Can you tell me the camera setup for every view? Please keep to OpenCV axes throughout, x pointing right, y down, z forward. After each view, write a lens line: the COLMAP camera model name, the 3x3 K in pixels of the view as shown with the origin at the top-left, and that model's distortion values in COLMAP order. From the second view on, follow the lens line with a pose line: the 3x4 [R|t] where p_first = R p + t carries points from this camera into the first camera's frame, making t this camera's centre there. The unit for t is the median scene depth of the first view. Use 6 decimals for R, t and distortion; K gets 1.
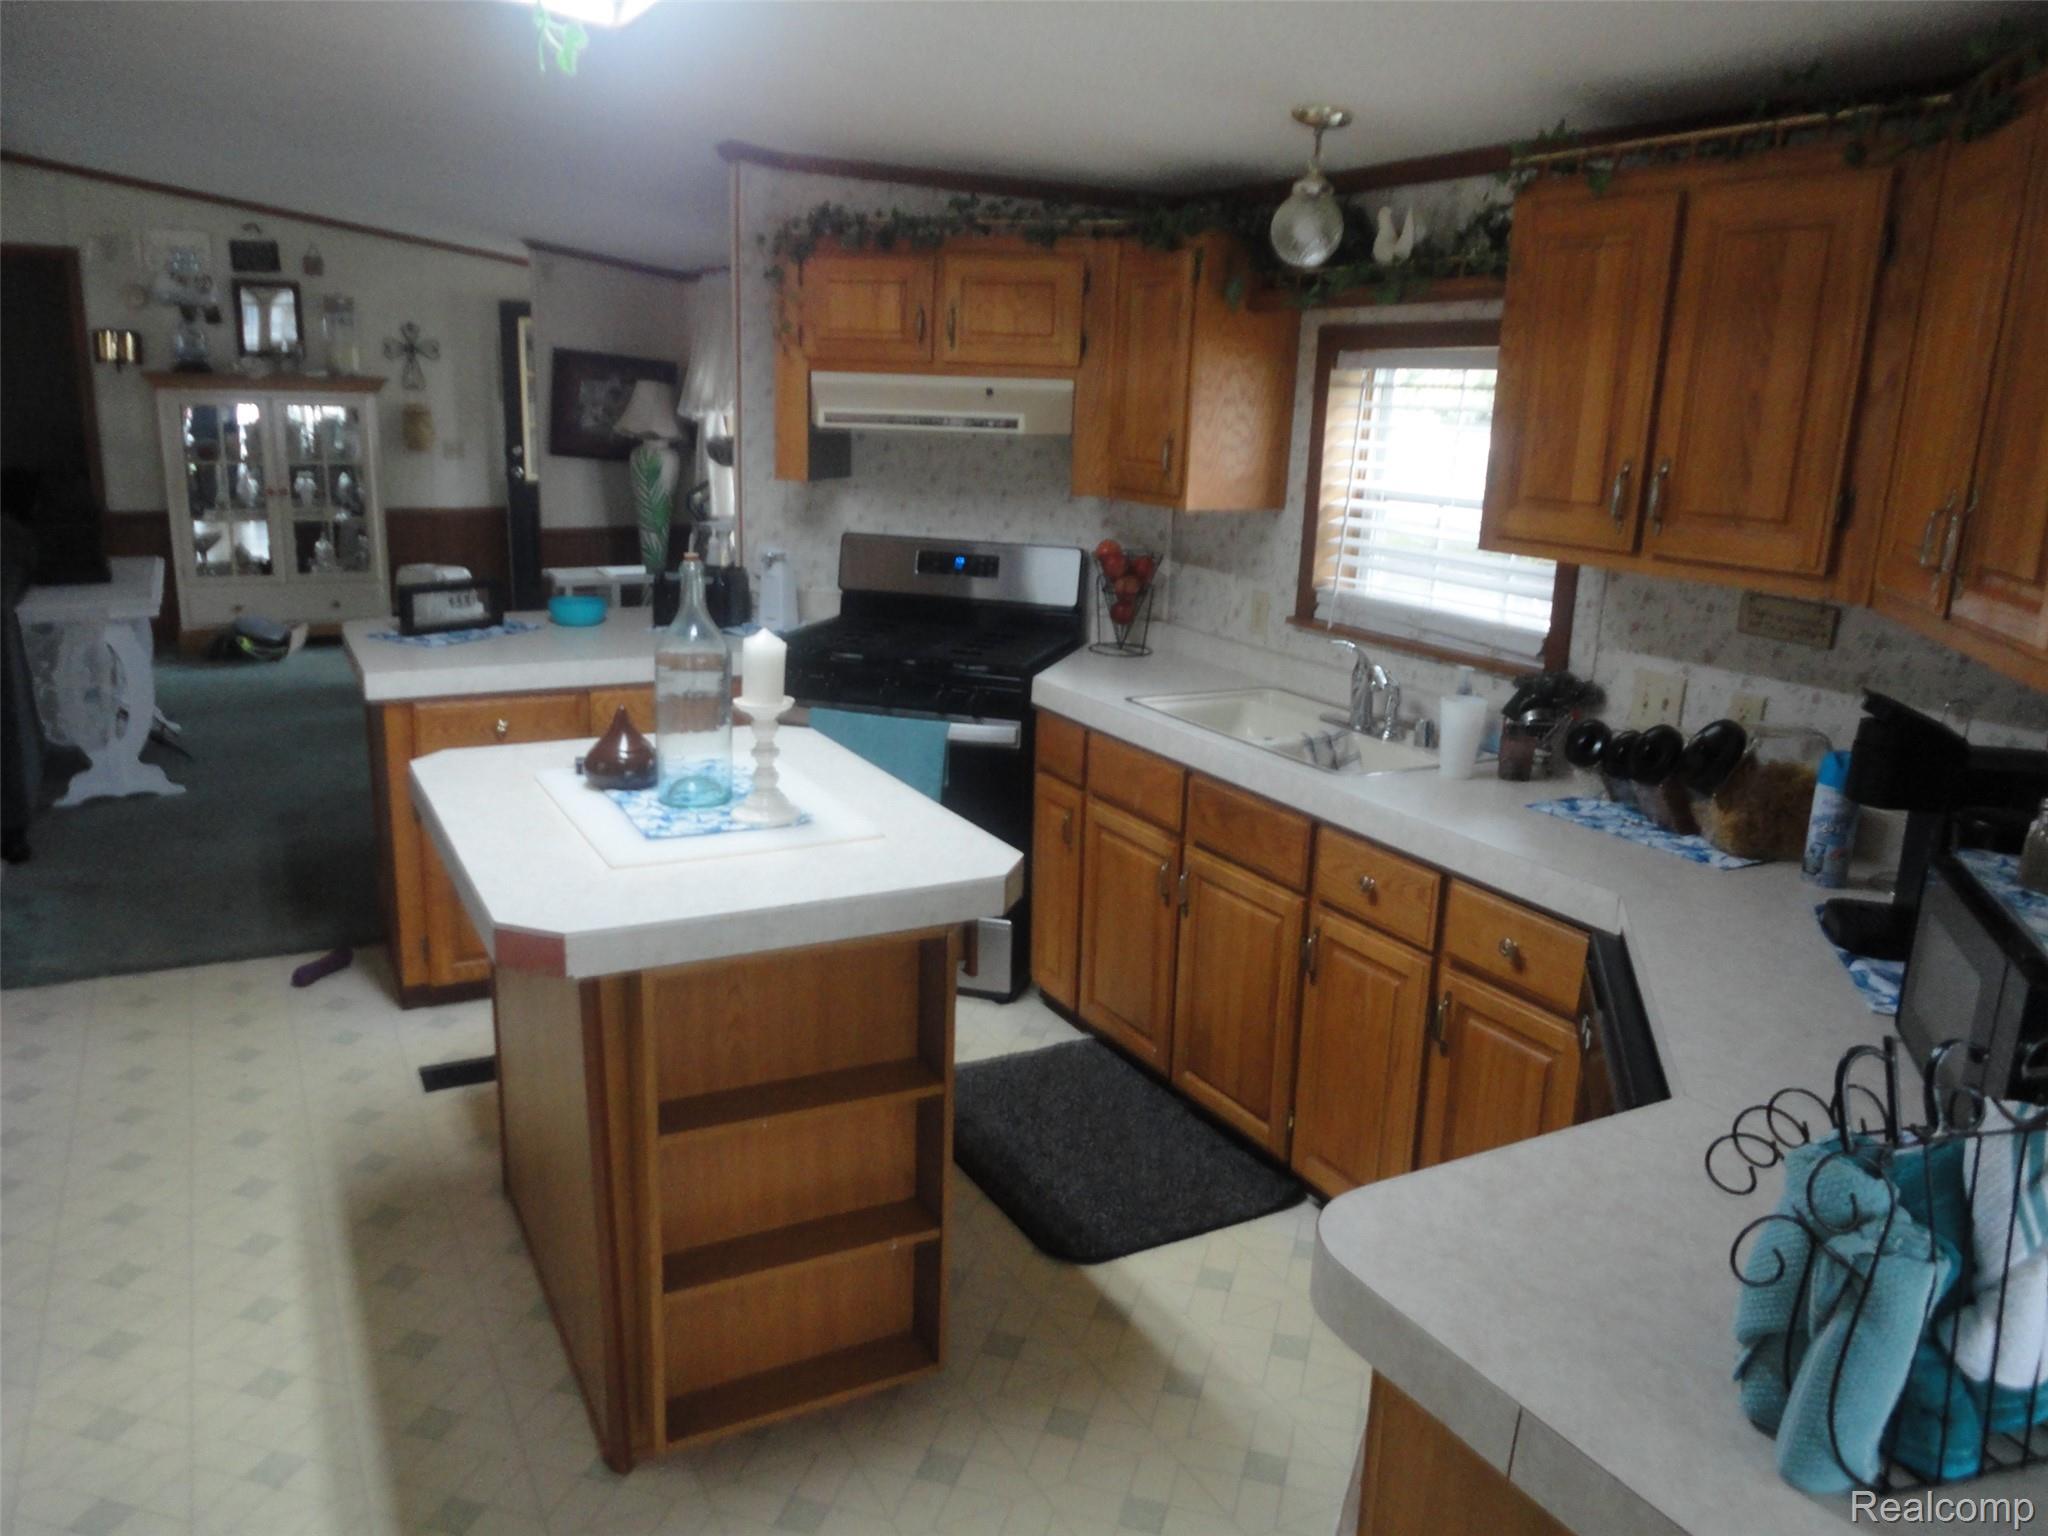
lens RADIAL K [[1496.8, 0, 1039.5], [0, 1496.8, 763.7], [0, 0, 1]] dist [-0.006961, -0.005135]
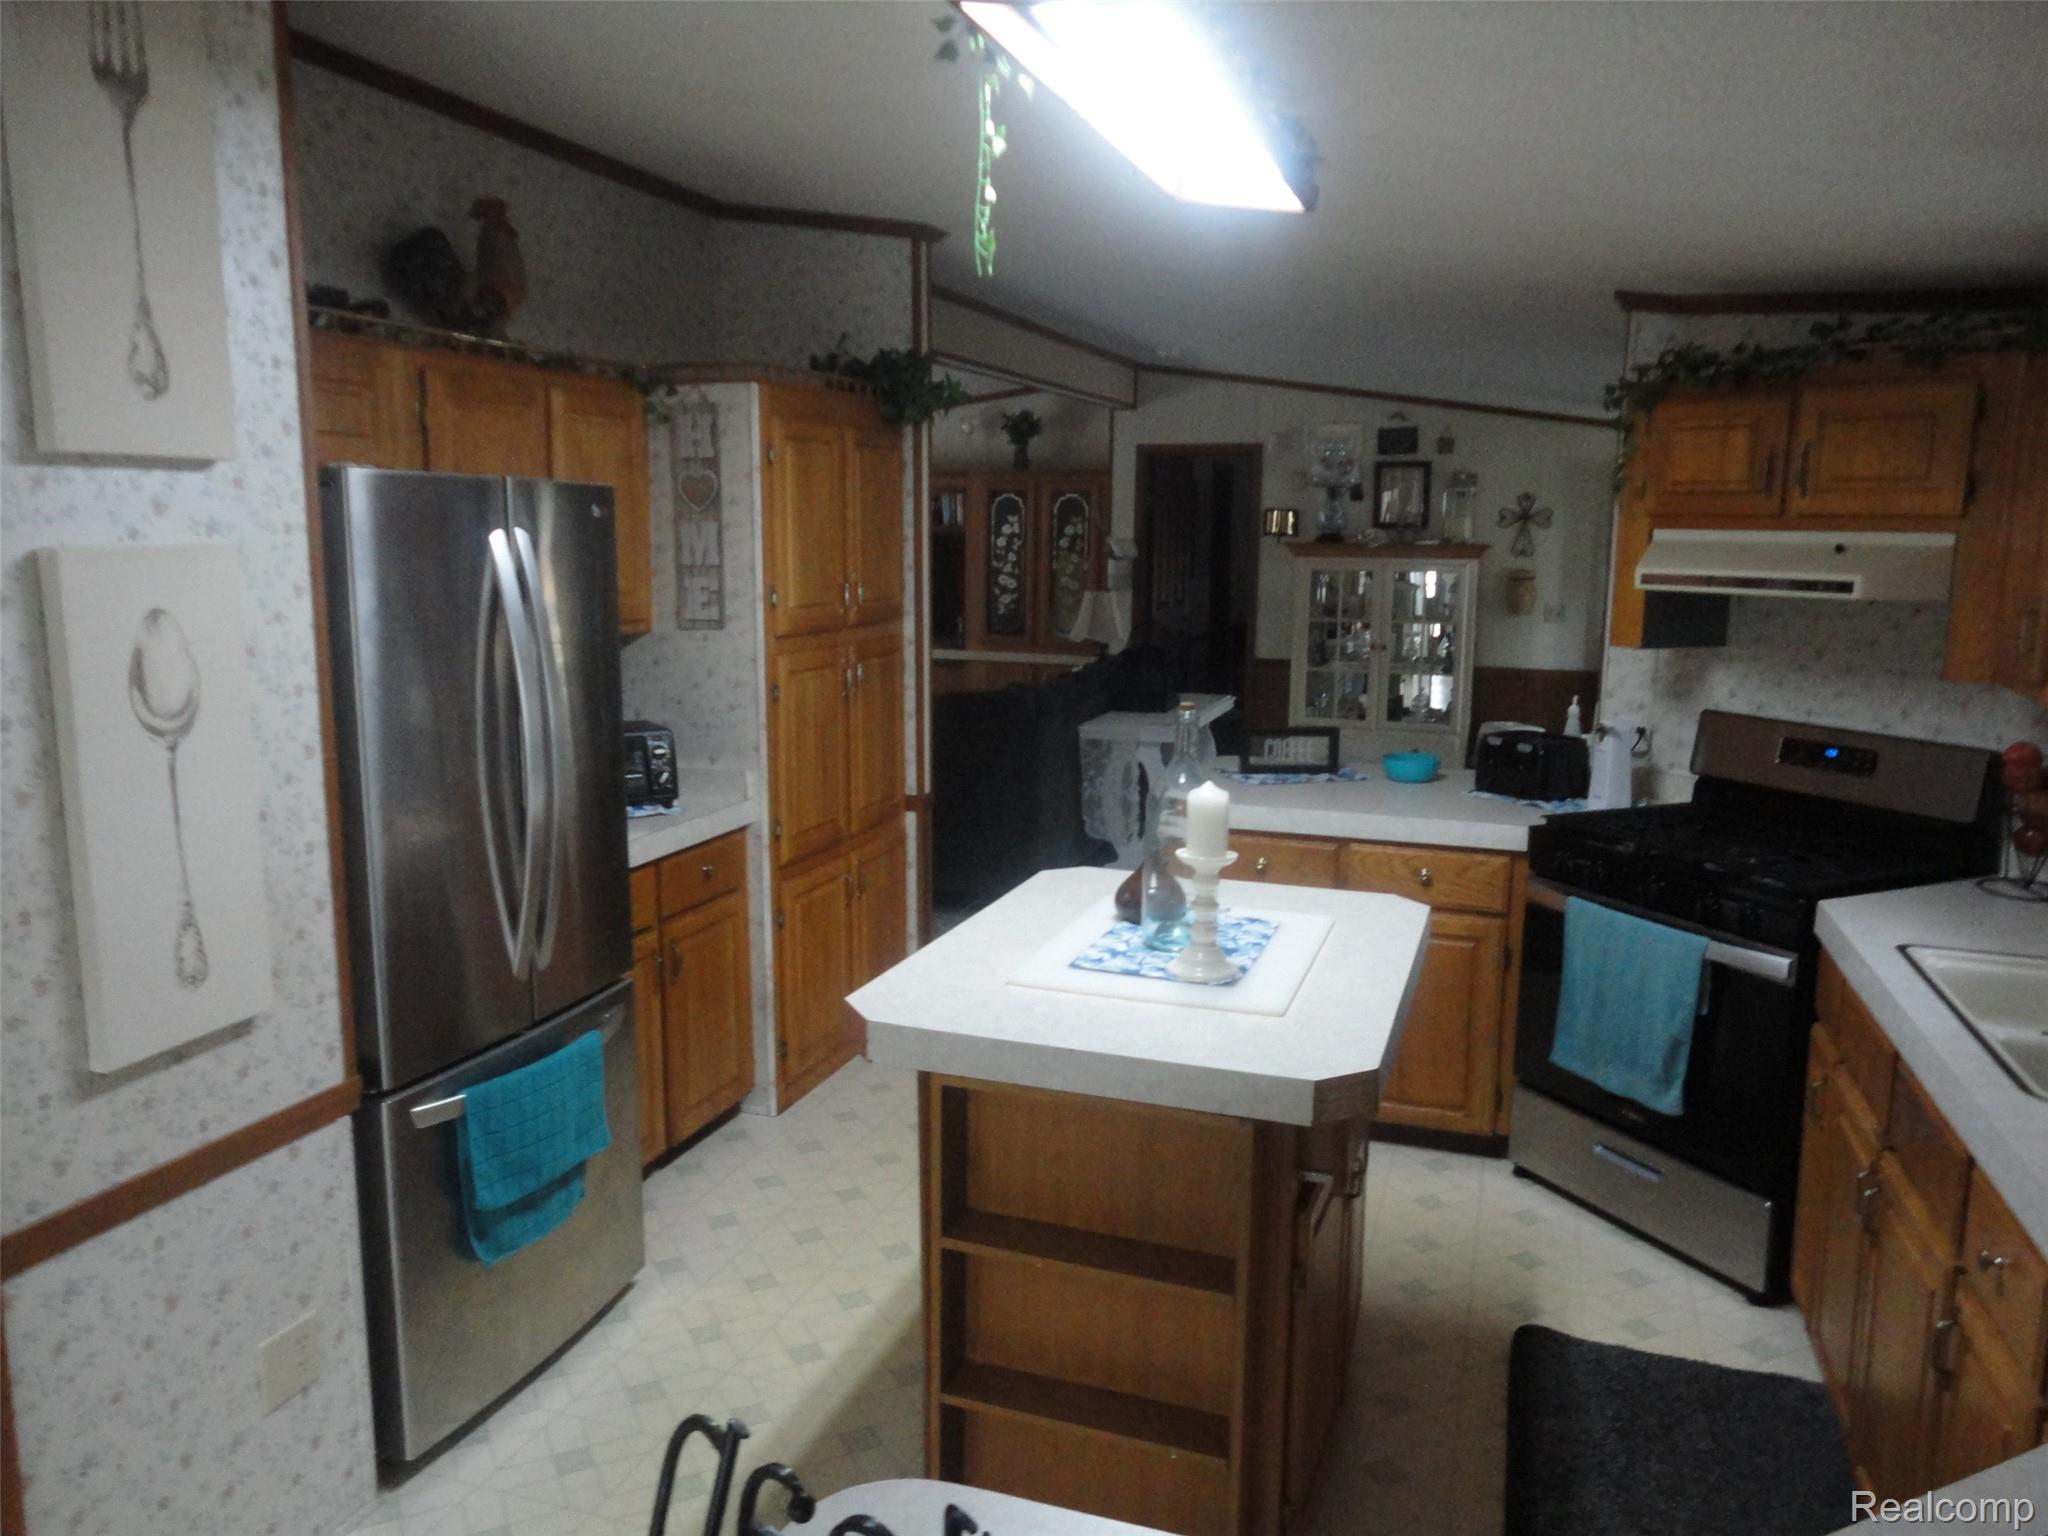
lens RADIAL K [[1496.8, 0, 1025.8], [0, 1496.8, 762.9], [0, 0, 1]] dist [-0.006961, -0.005135]
pose [[0.666270, 0.092835, -0.739910, 0.264118], [-0.173786, 0.984230, -0.033001, -0.027576], [0.725178, 0.150574, 0.671896, 0.138913]]
